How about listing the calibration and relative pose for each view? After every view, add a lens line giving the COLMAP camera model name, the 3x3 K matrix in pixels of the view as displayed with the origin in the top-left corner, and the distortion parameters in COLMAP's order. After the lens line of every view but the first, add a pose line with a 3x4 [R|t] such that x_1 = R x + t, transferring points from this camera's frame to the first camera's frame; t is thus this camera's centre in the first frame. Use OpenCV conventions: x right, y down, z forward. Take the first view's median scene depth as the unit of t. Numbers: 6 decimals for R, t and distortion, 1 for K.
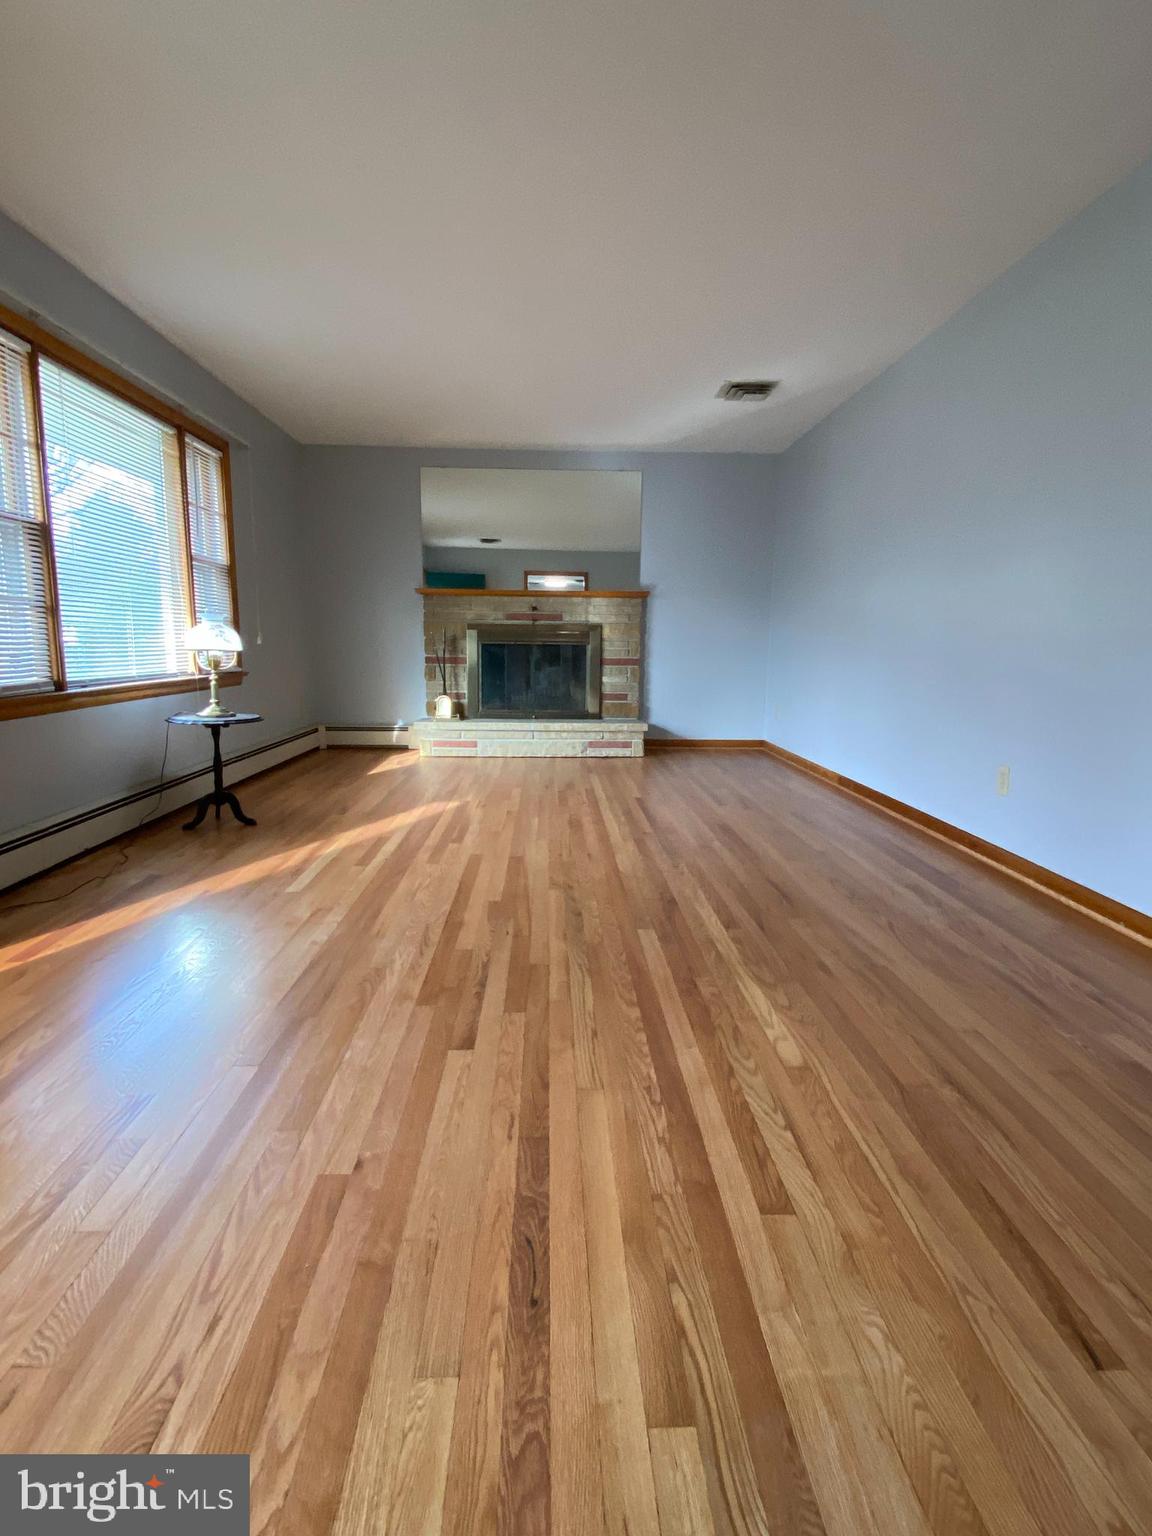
lens RADIAL K [[769.8, 0, 582.8], [0, 769.8, 763.2], [0, 0, 1]] dist [0.033476, -0.037780]
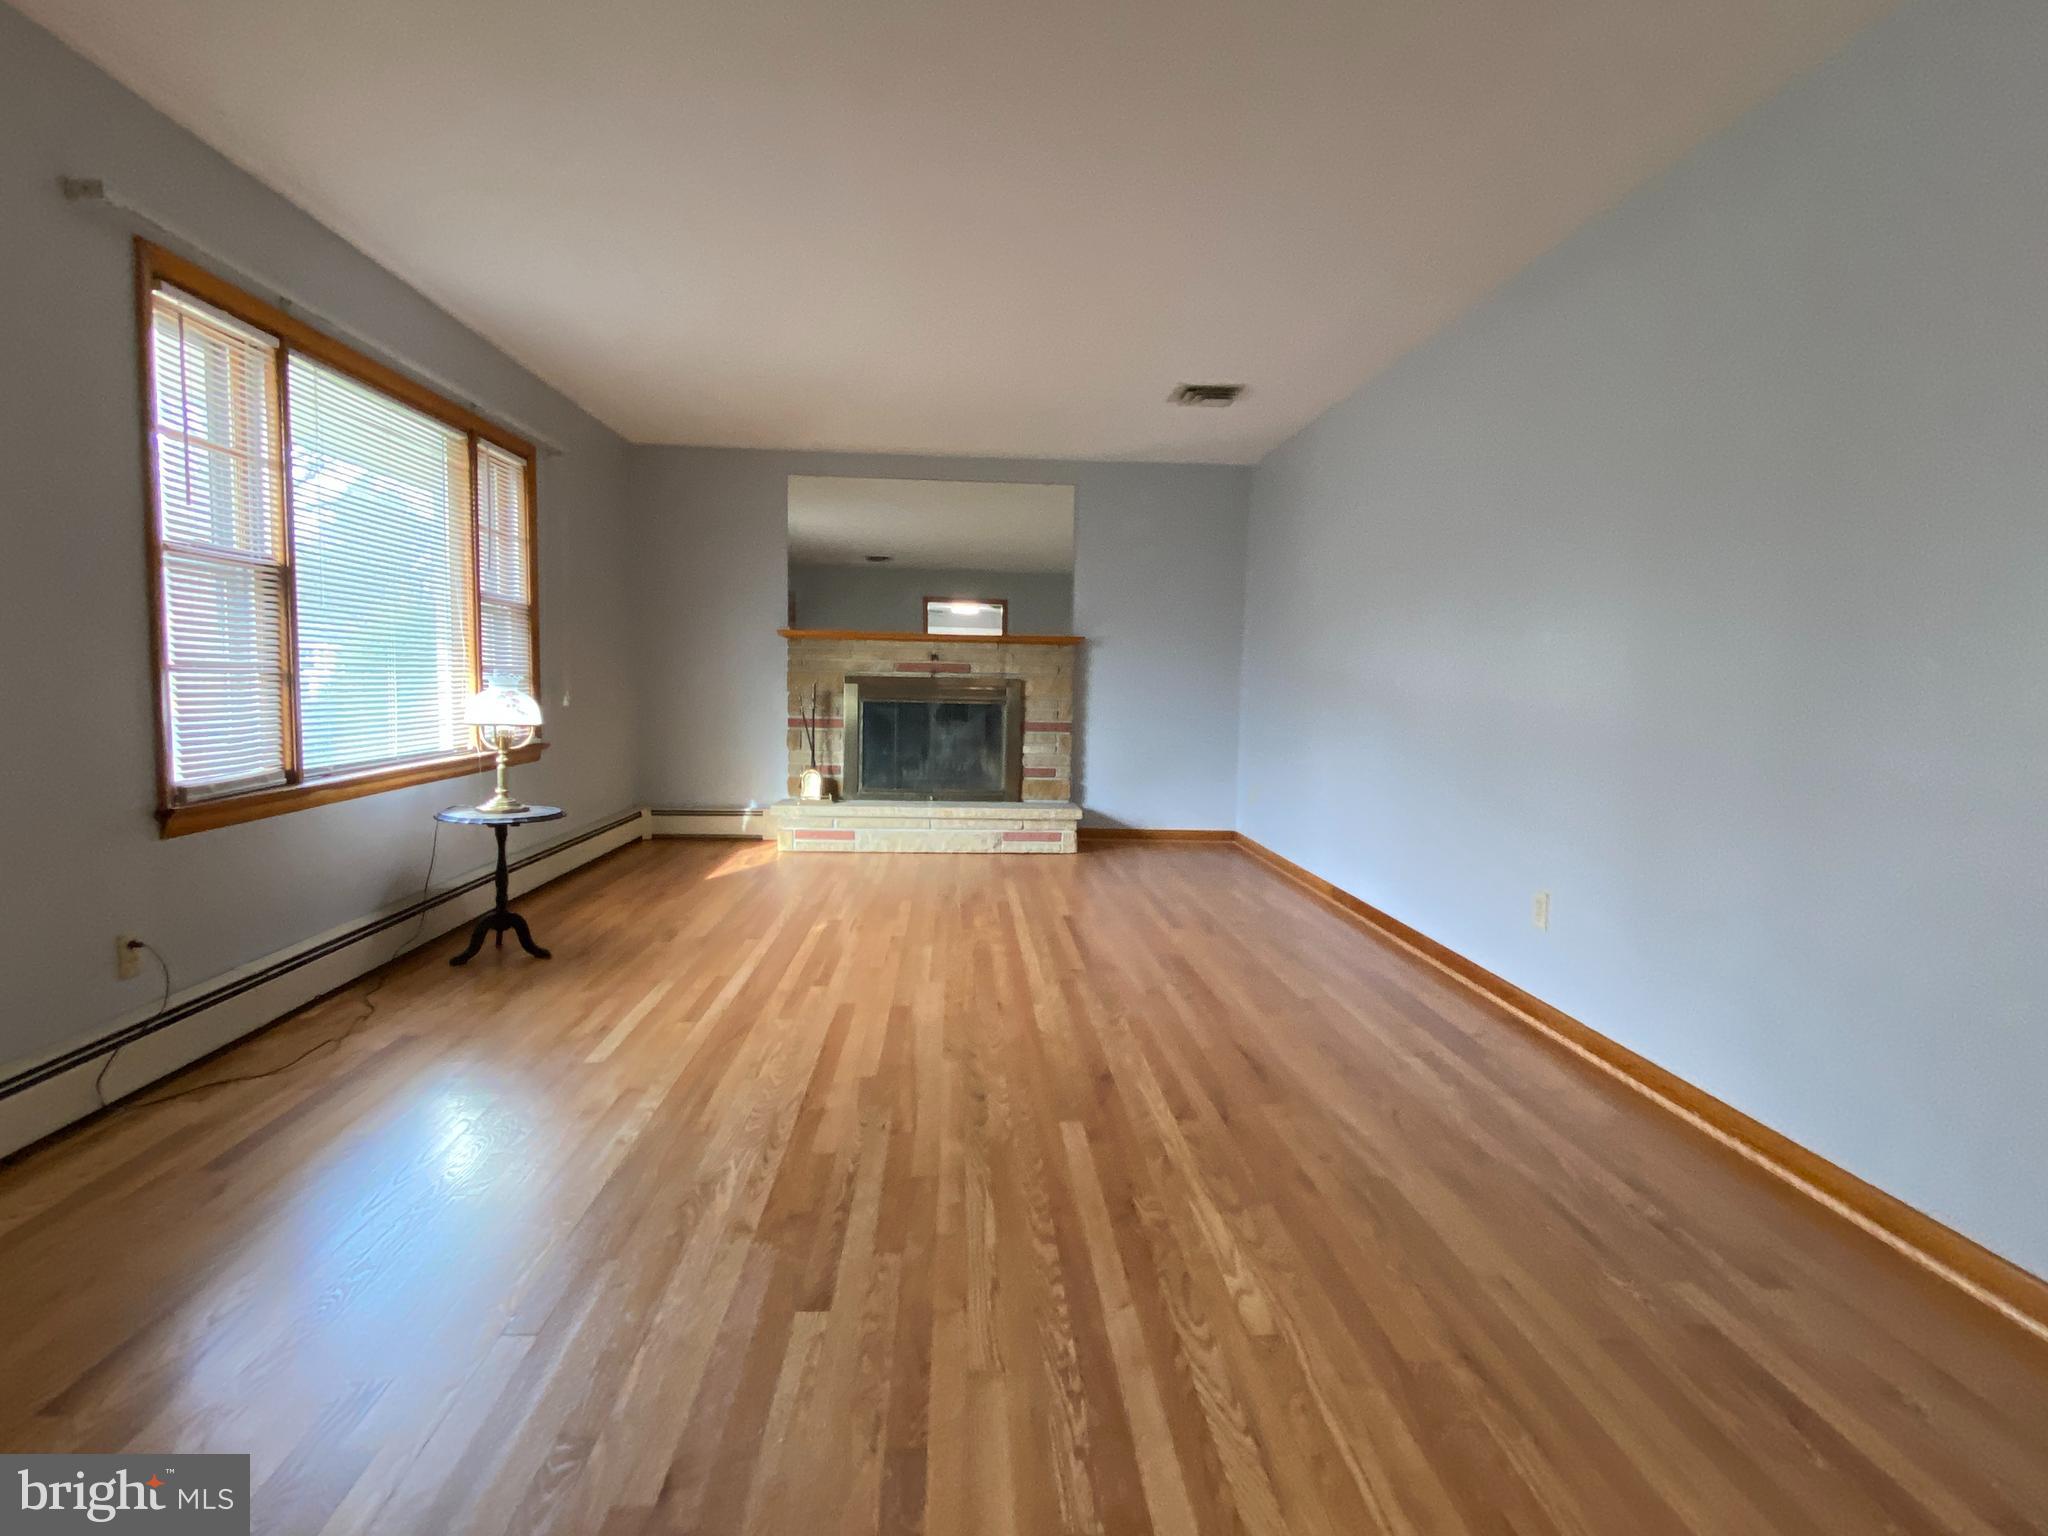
lens RADIAL K [[1026.5, 0, 1024.0], [0, 1026.5, 768.0], [0, 0, 1]] dist [0.033476, -0.037780]
pose [[0.999697, 0.010272, 0.022385, 0.009586], [-0.008697, 0.997554, -0.069358, -0.045814], [-0.023043, 0.069142, 0.997341, -0.013851]]
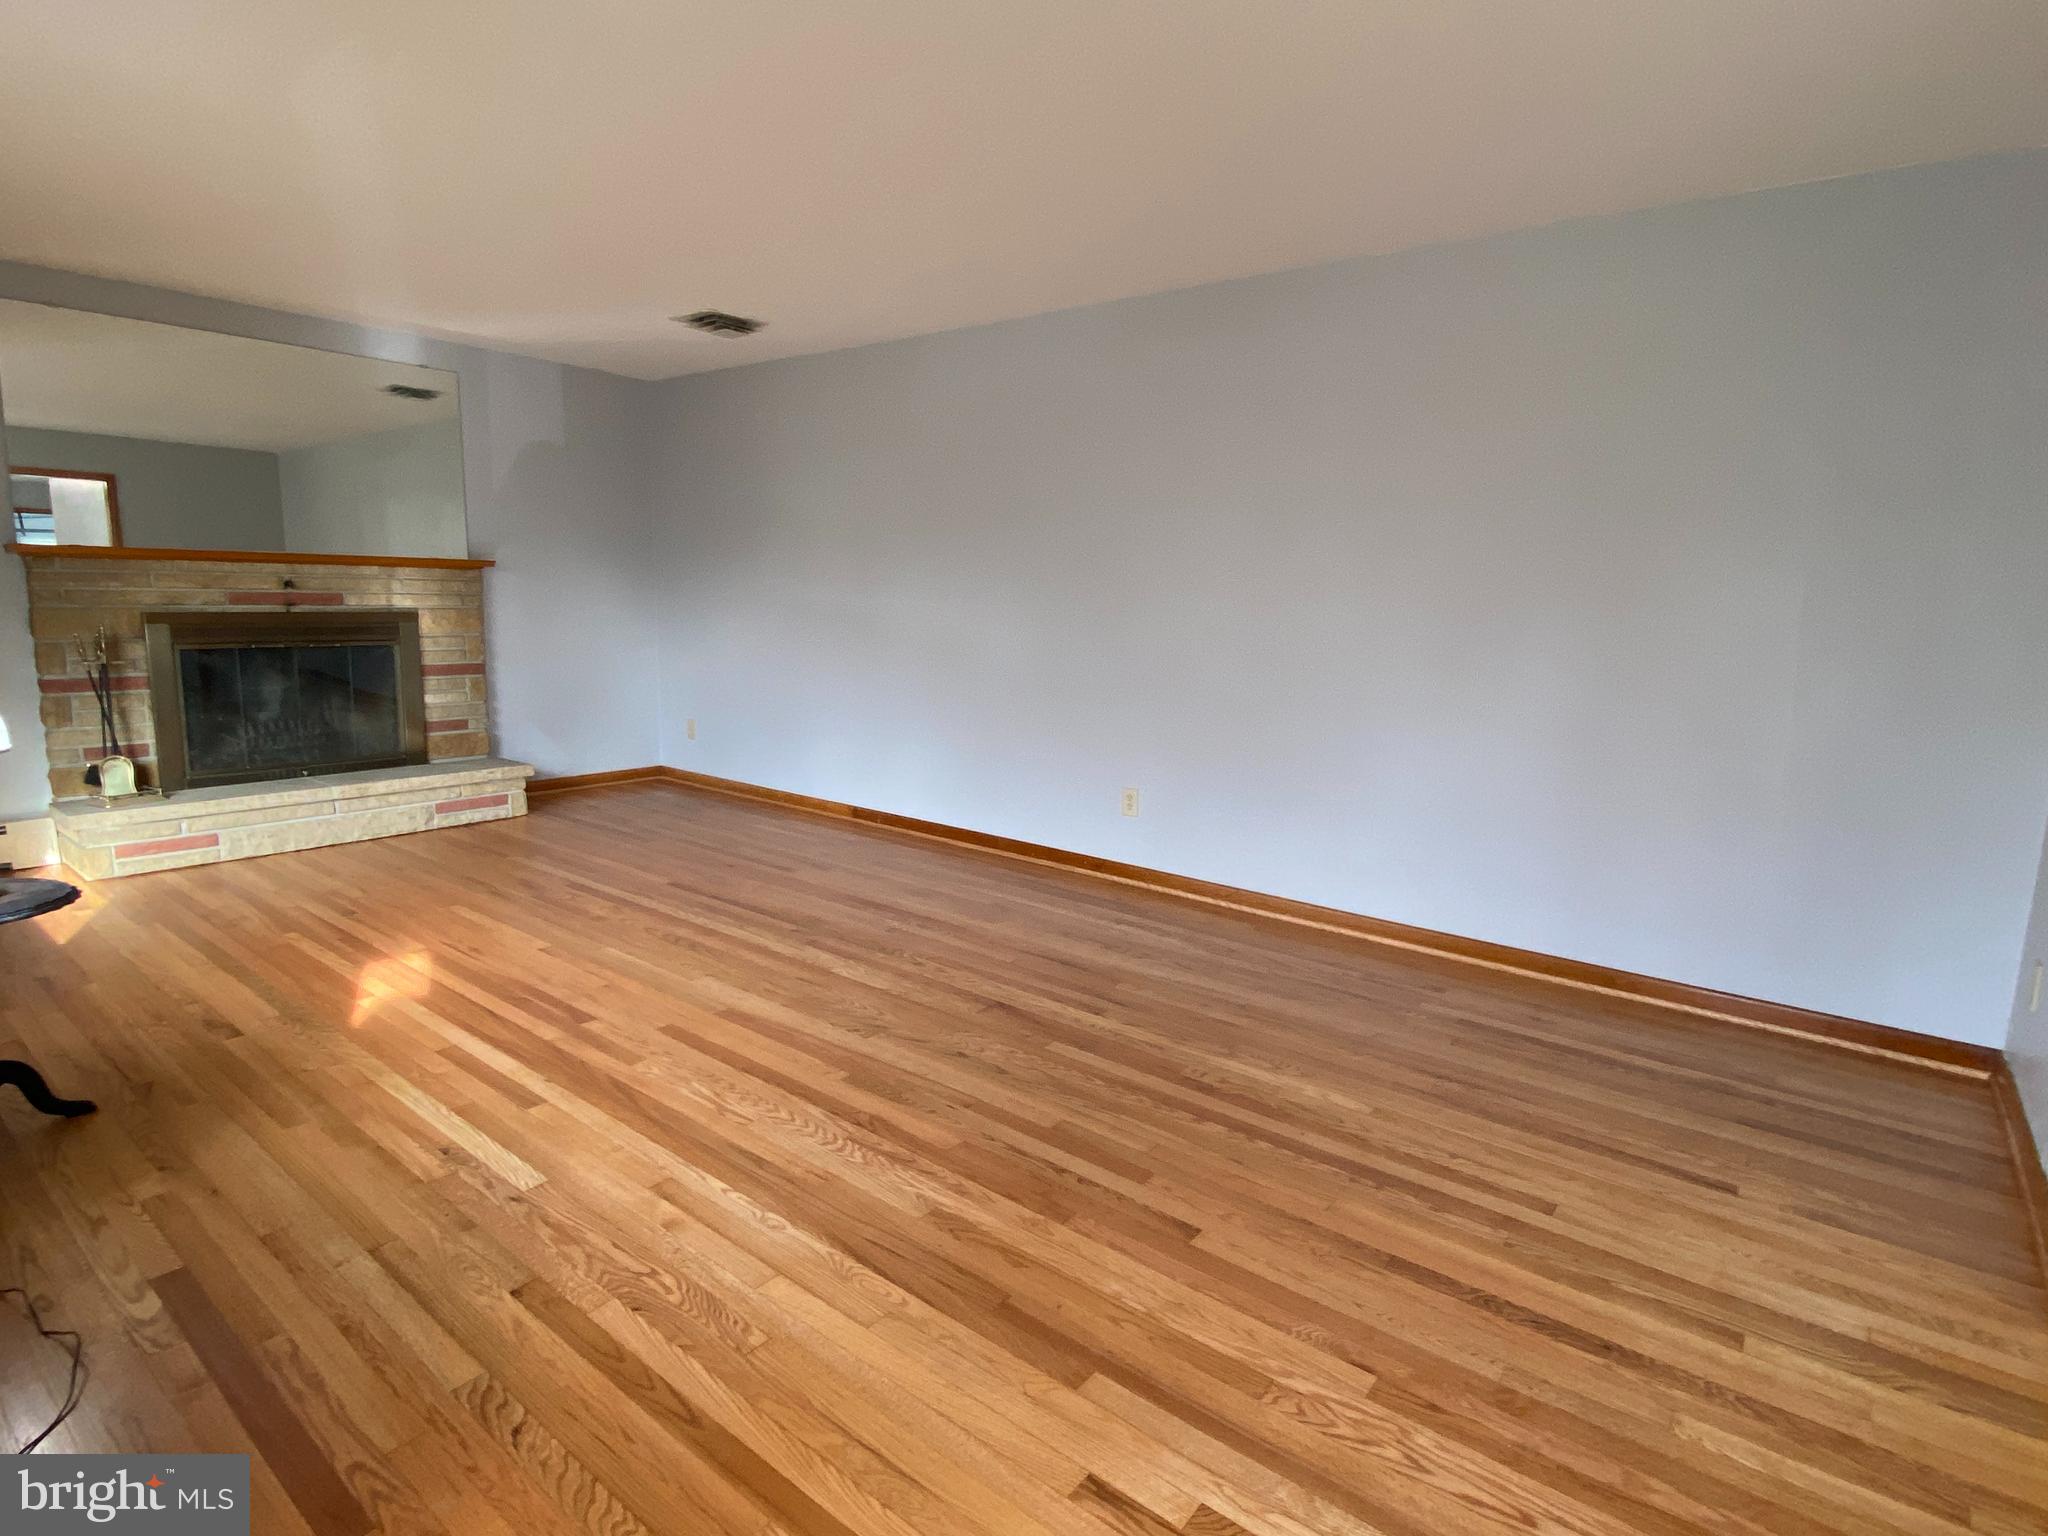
lens RADIAL K [[1026.5, 0, 1024.0], [0, 1026.5, 768.0], [0, 0, 1]] dist [0.033476, -0.037780]
pose [[0.657096, -0.116760, 0.744710, -0.619845], [0.098177, 0.992772, 0.069027, -0.141874], [-0.747387, 0.027756, 0.663809, 0.207709]]
